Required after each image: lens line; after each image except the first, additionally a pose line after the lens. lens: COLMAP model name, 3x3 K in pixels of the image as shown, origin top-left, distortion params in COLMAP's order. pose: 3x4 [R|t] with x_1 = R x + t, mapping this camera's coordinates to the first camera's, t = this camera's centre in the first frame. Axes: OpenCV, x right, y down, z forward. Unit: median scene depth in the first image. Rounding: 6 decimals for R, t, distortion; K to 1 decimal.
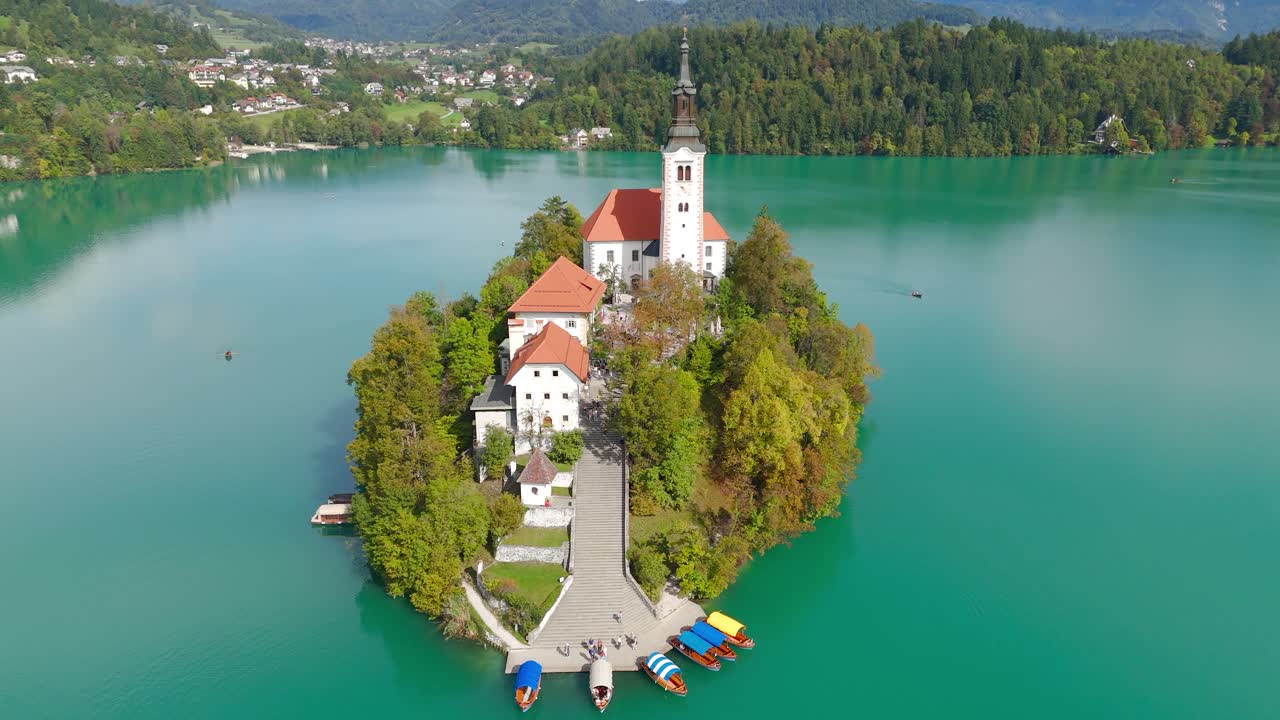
lens RADIAL K [[931.8, 0, 634.7], [0, 931.8, 363.5], [0, 0, 1]] dist [0.064301, -0.062272]
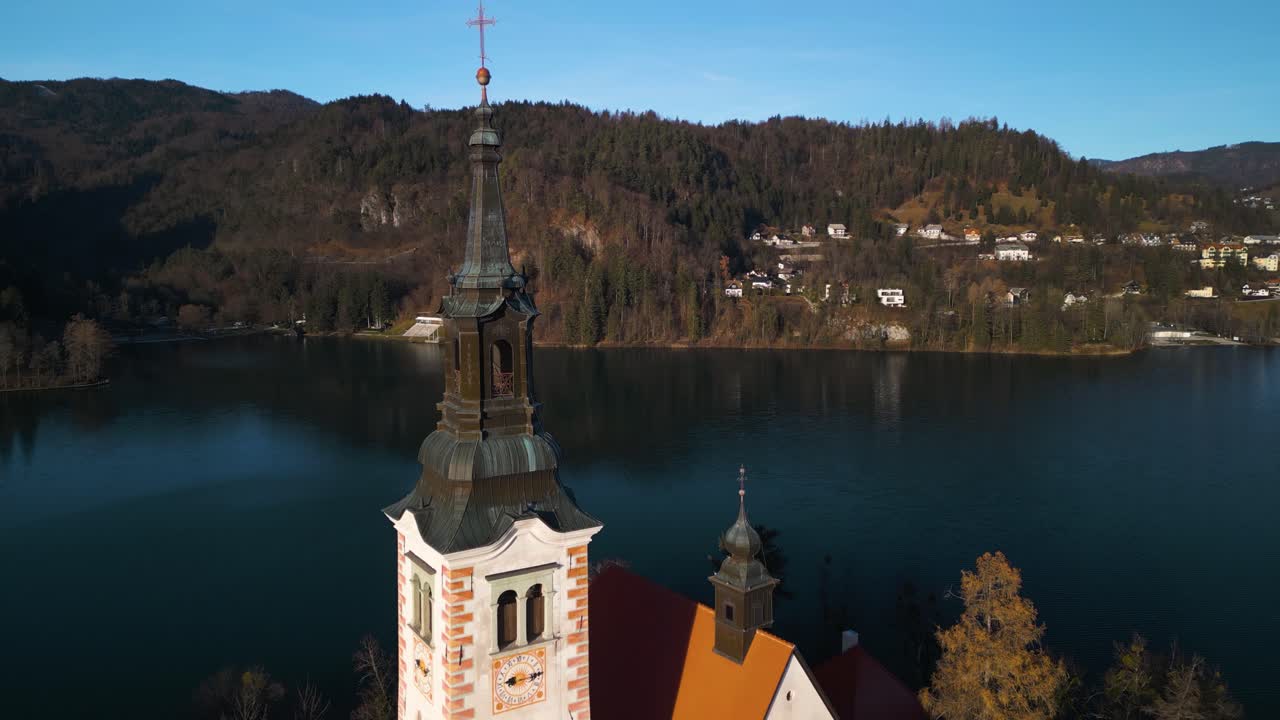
lens RADIAL K [[931.8, 0, 634.7], [0, 931.8, 363.5], [0, 0, 1]] dist [0.064301, -0.062272]
pose [[0.478081, 0.111366, -0.871227, 0.071425], [-0.266216, 0.963641, -0.022906, -0.064619], [0.836999, 0.242886, 0.490346, 0.214276]]
